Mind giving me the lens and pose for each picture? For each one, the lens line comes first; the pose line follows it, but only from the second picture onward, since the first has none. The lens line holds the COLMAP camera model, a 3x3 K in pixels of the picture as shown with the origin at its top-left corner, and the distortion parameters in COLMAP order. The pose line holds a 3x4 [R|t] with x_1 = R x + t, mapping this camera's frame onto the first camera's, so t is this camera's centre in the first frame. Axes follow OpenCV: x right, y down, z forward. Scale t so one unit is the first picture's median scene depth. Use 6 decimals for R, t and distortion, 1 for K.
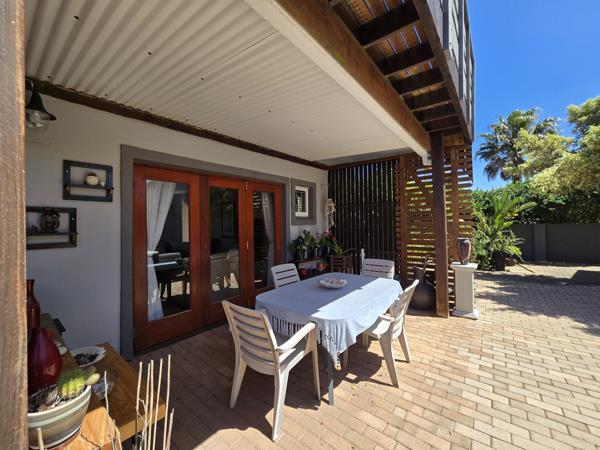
lens RADIAL K [[248.4, 0, 299.6], [0, 248.4, 218.7], [0, 0, 1]] dist [-0.000924, 0.000717]
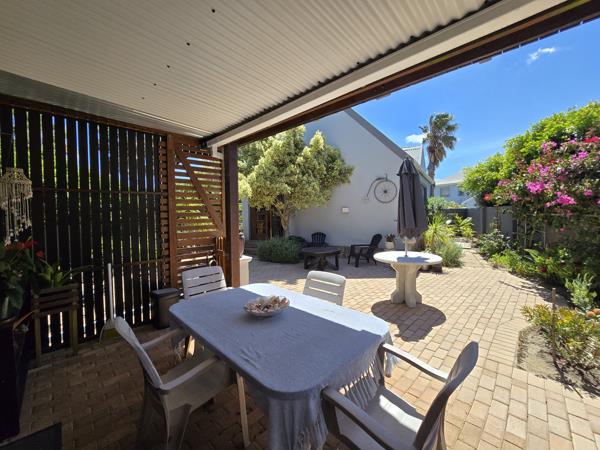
lens RADIAL K [[248.4, 0, 303.0], [0, 248.4, 223.3], [0, 0, 1]] dist [-0.000924, 0.000717]
pose [[0.113161, -0.022253, 0.993327, -0.352567], [-0.002870, 0.999738, 0.022724, 0.008434], [-0.993573, -0.005422, 0.113067, 0.543710]]
